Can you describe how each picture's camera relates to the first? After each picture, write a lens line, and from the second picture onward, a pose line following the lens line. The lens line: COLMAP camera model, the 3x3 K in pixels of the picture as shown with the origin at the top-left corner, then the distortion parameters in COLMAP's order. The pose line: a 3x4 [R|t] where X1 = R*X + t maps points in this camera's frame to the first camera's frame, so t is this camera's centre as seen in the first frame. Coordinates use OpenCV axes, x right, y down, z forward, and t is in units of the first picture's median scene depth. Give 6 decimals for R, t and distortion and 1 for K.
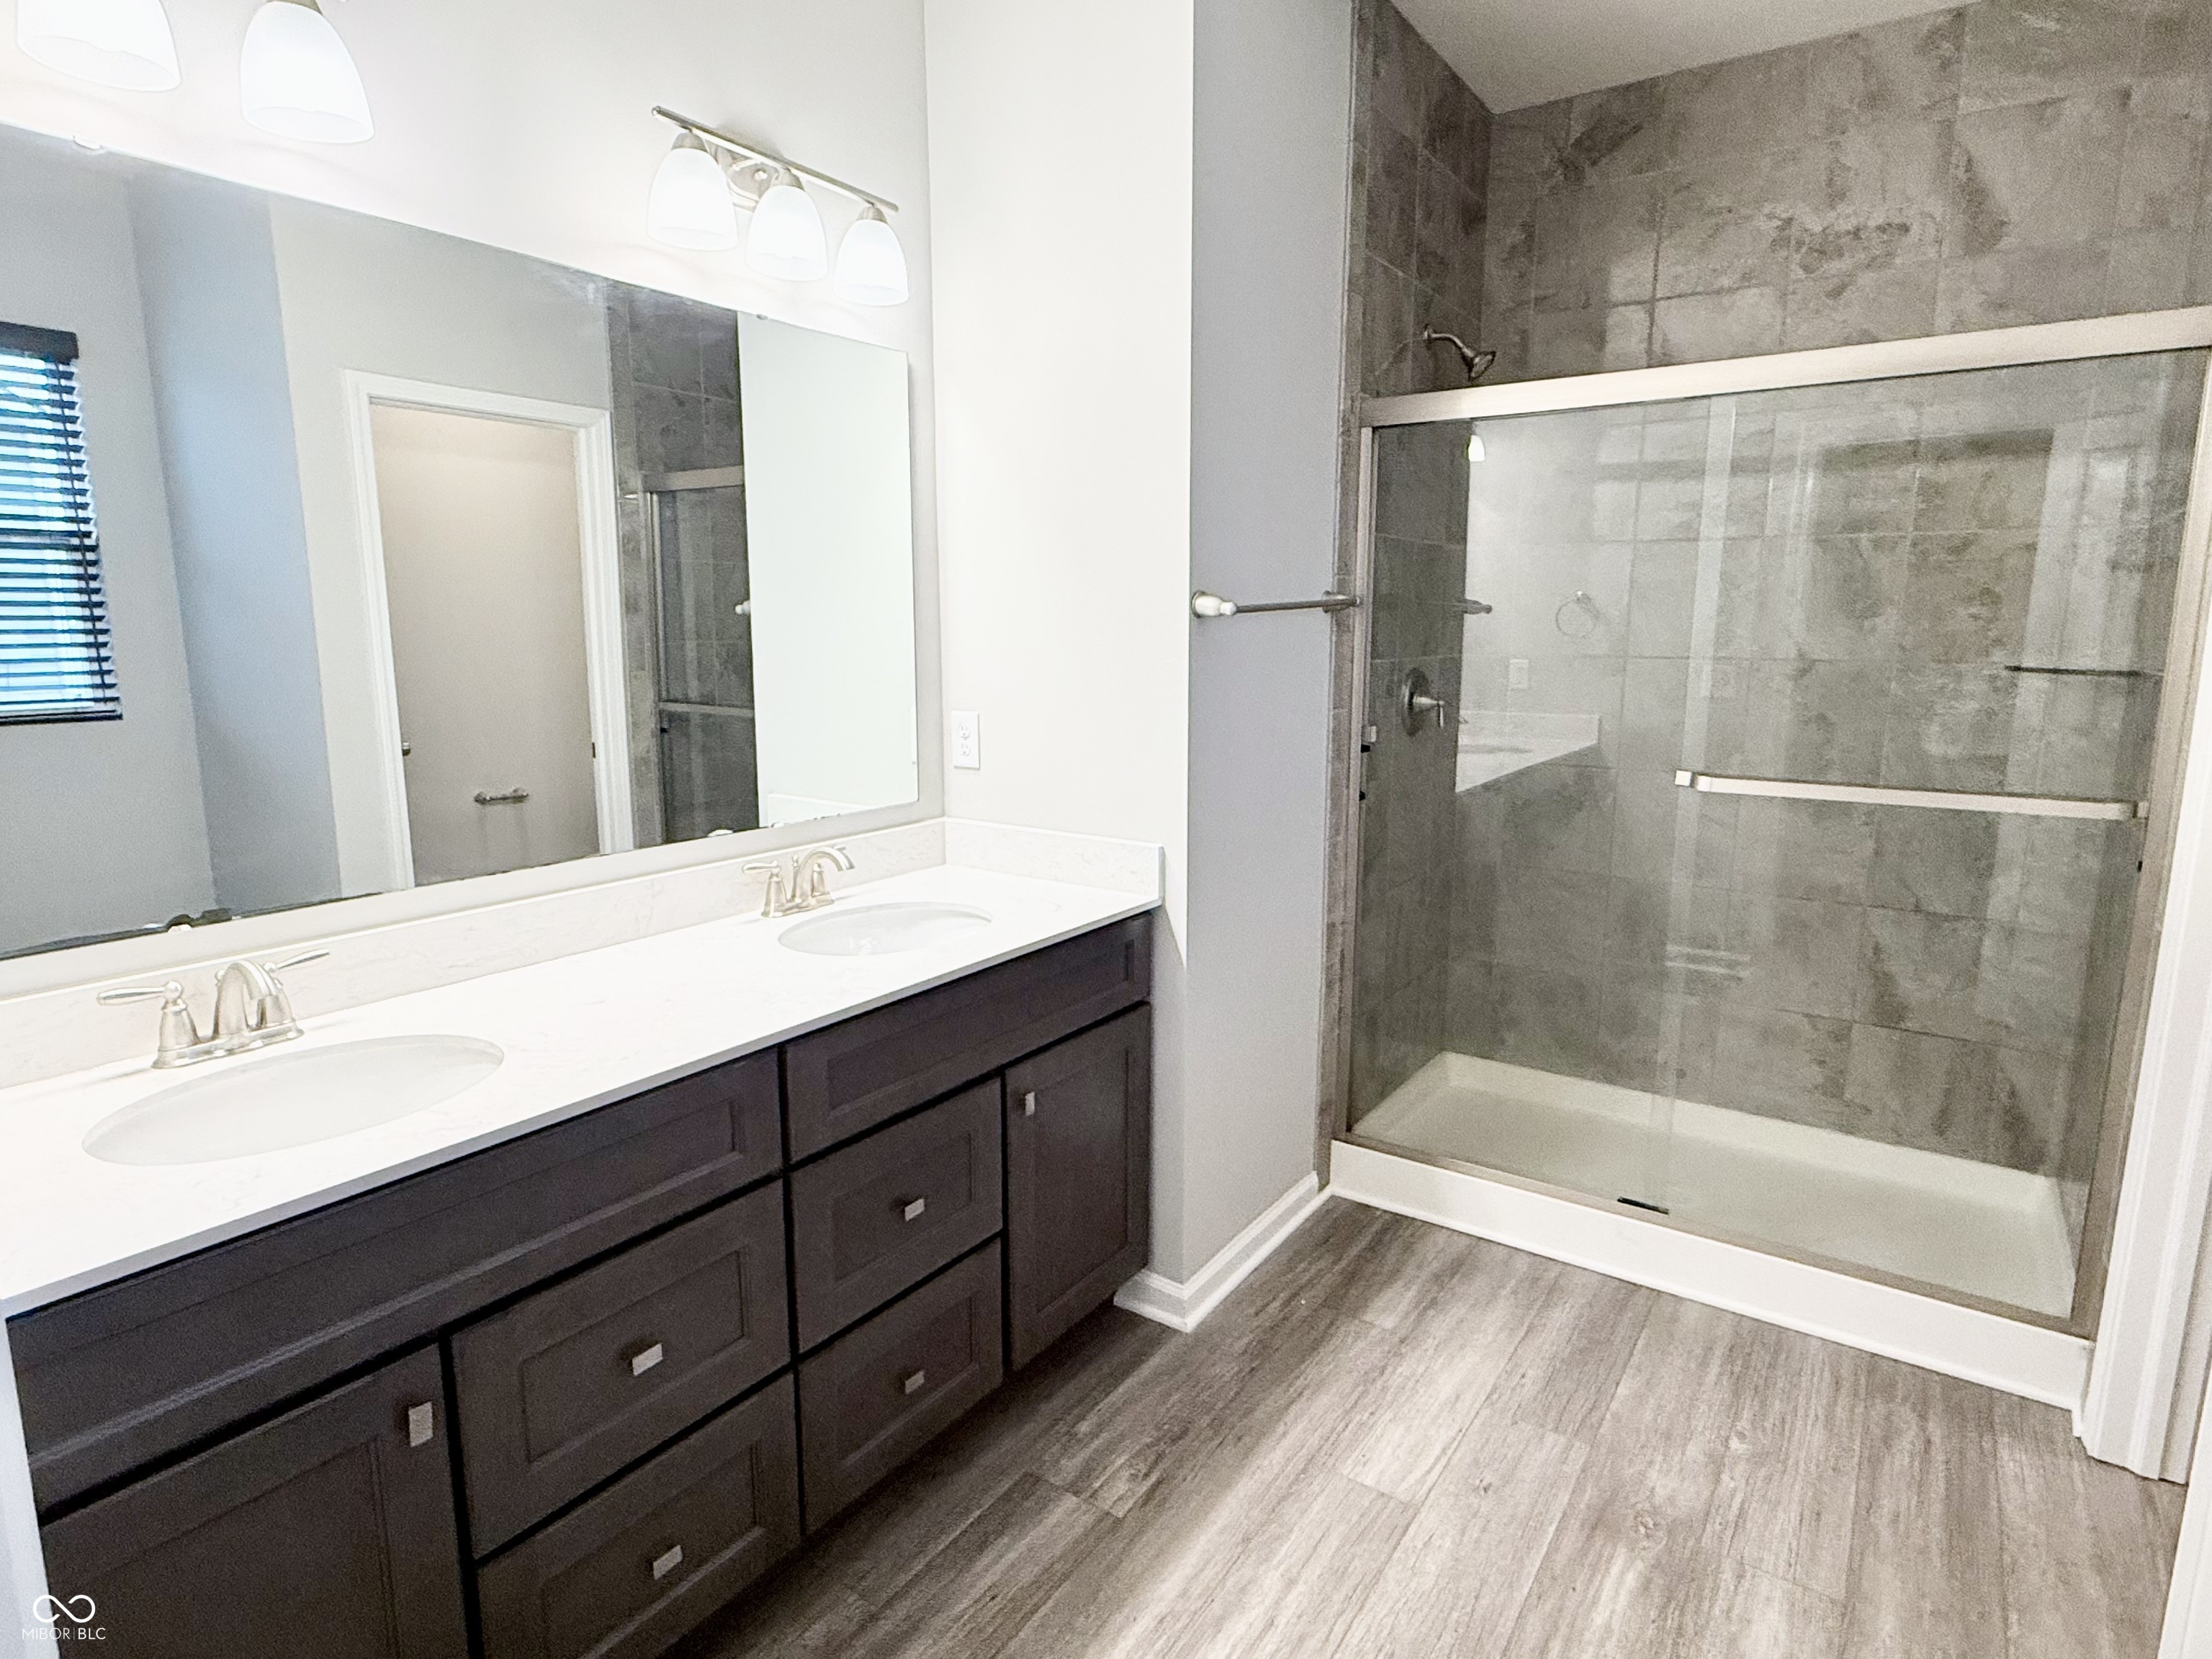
lens RADIAL K [[1197.7, 0, 1127.6], [0, 1197.7, 828.2], [0, 0, 1]] dist [0.012549, -0.001315]
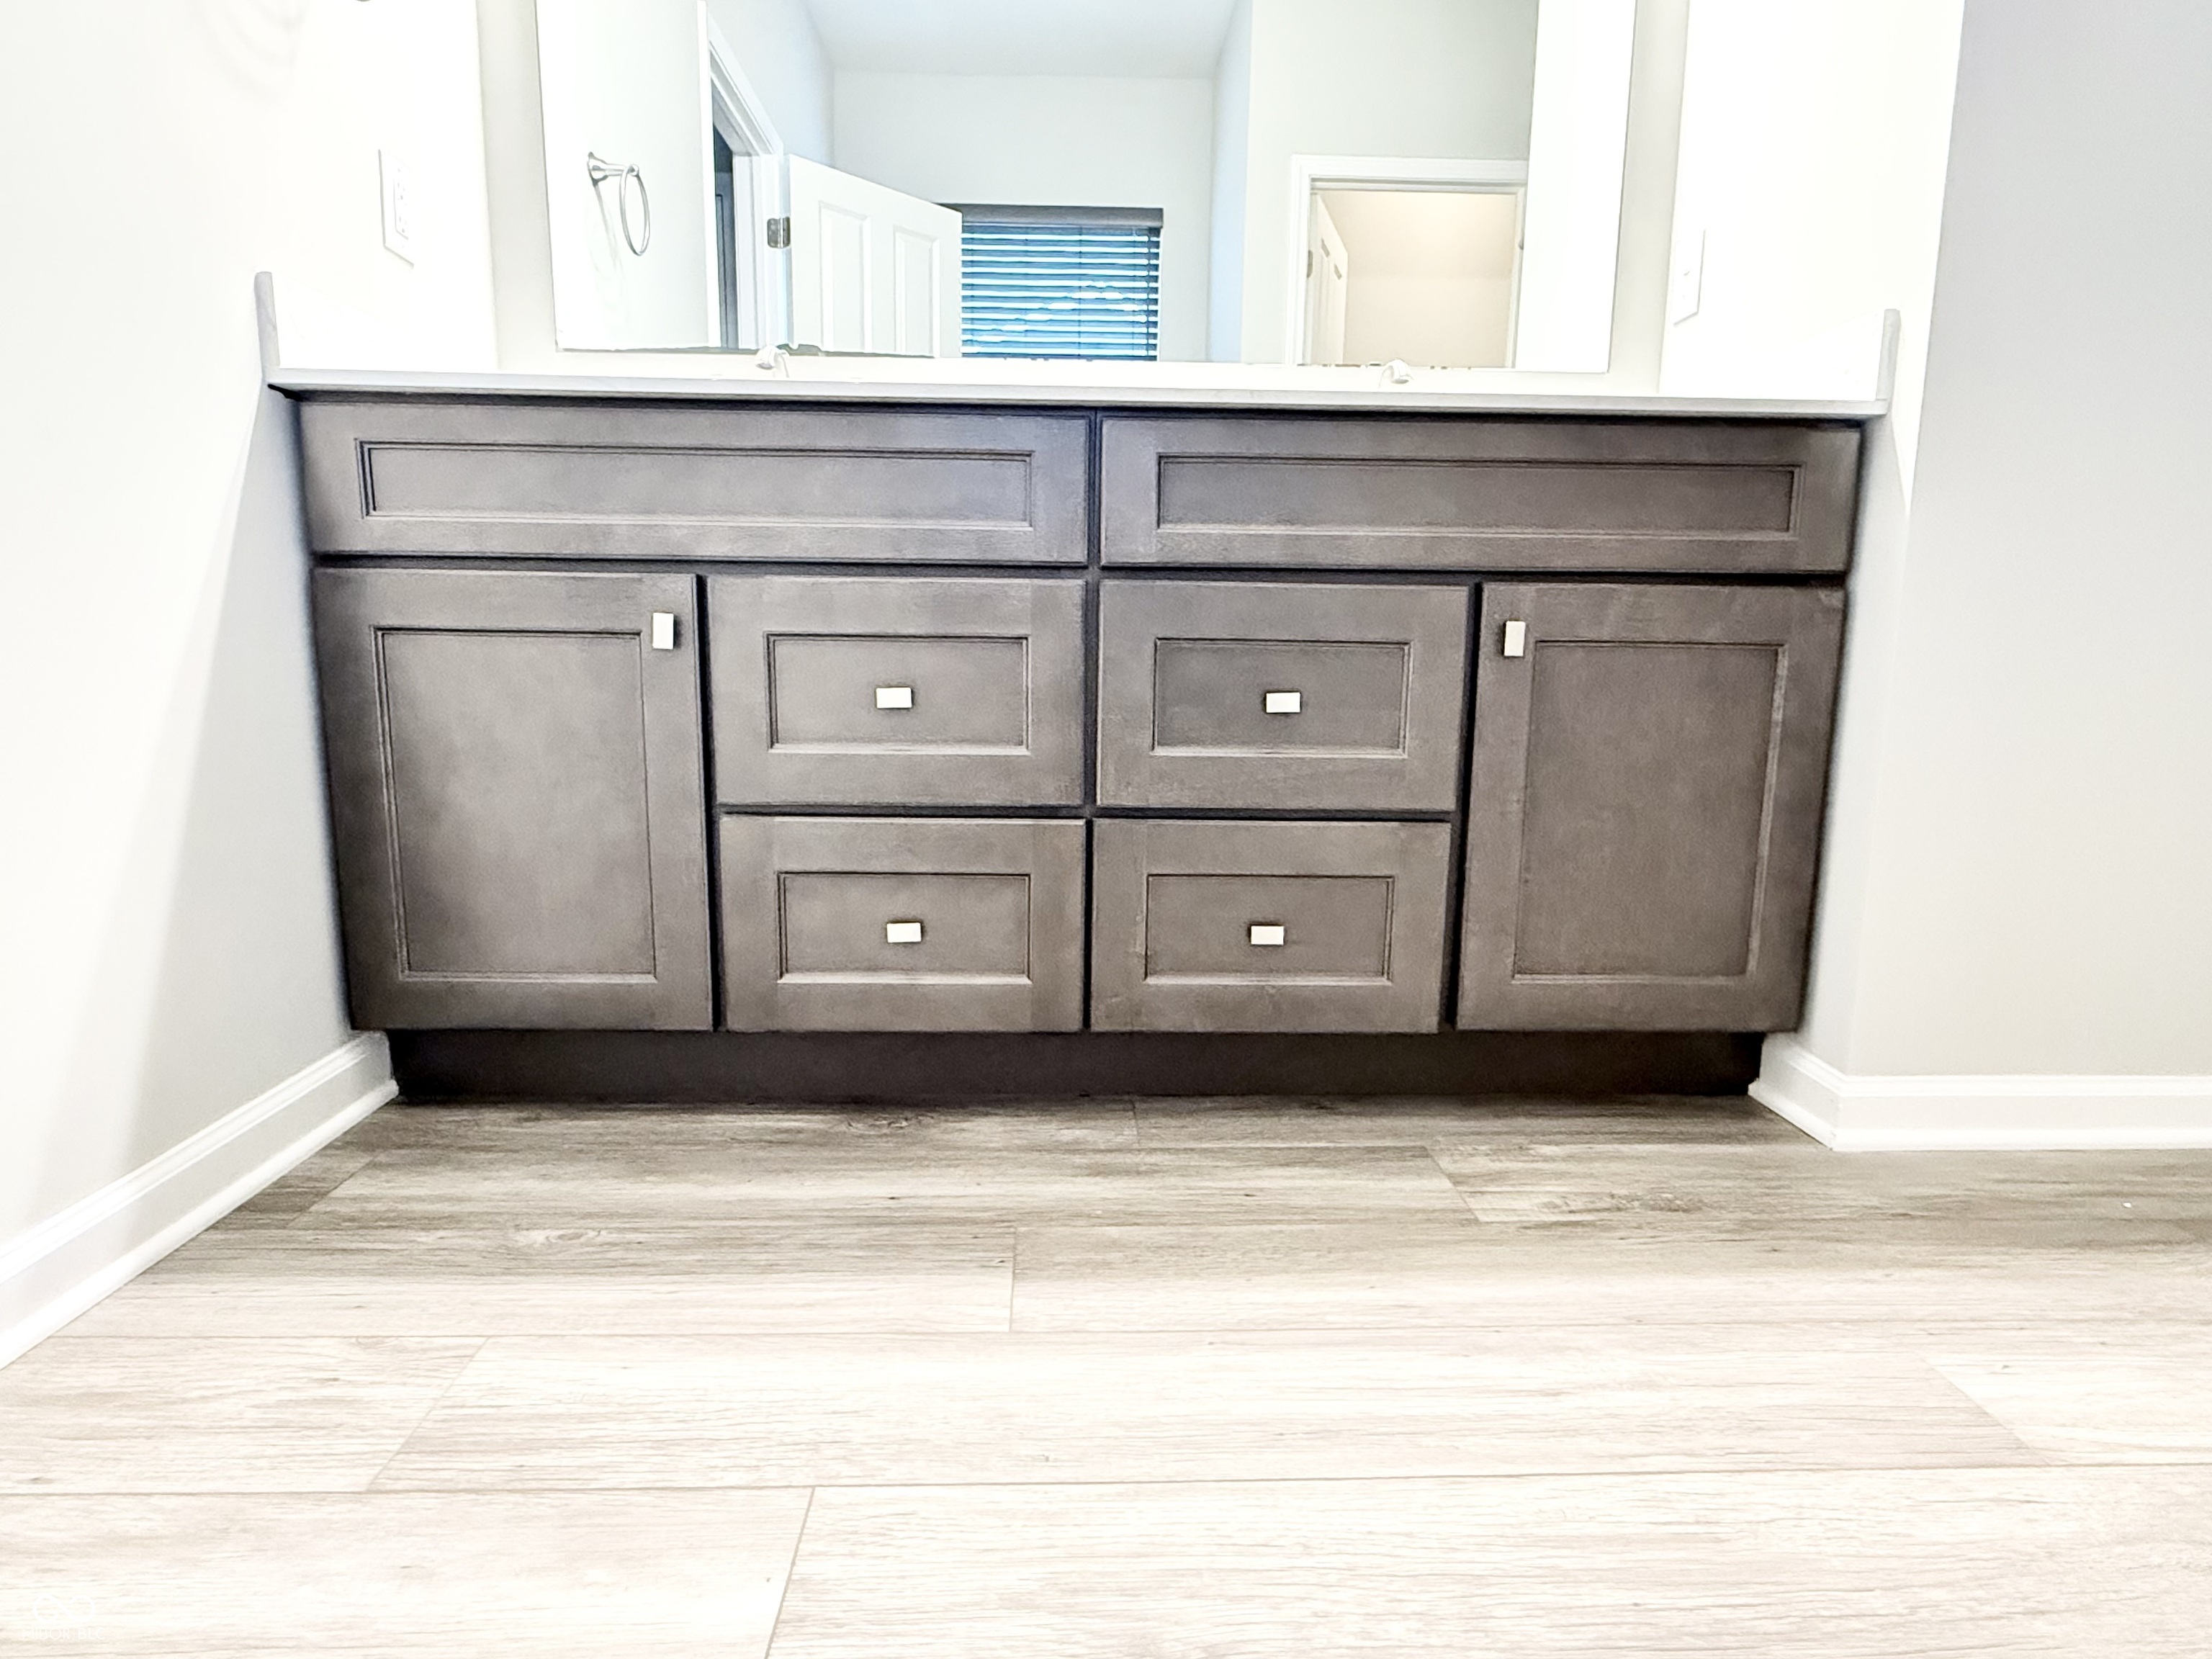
lens RADIAL K [[1197.7, 0, 1103.4], [0, 1197.7, 818.6], [0, 0, 1]] dist [0.012549, -0.001315]
pose [[0.603707, 0.123341, -0.787607, 0.382564], [-0.144426, 0.988532, 0.044102, 0.382890], [0.784014, 0.087127, 0.614598, 0.446798]]
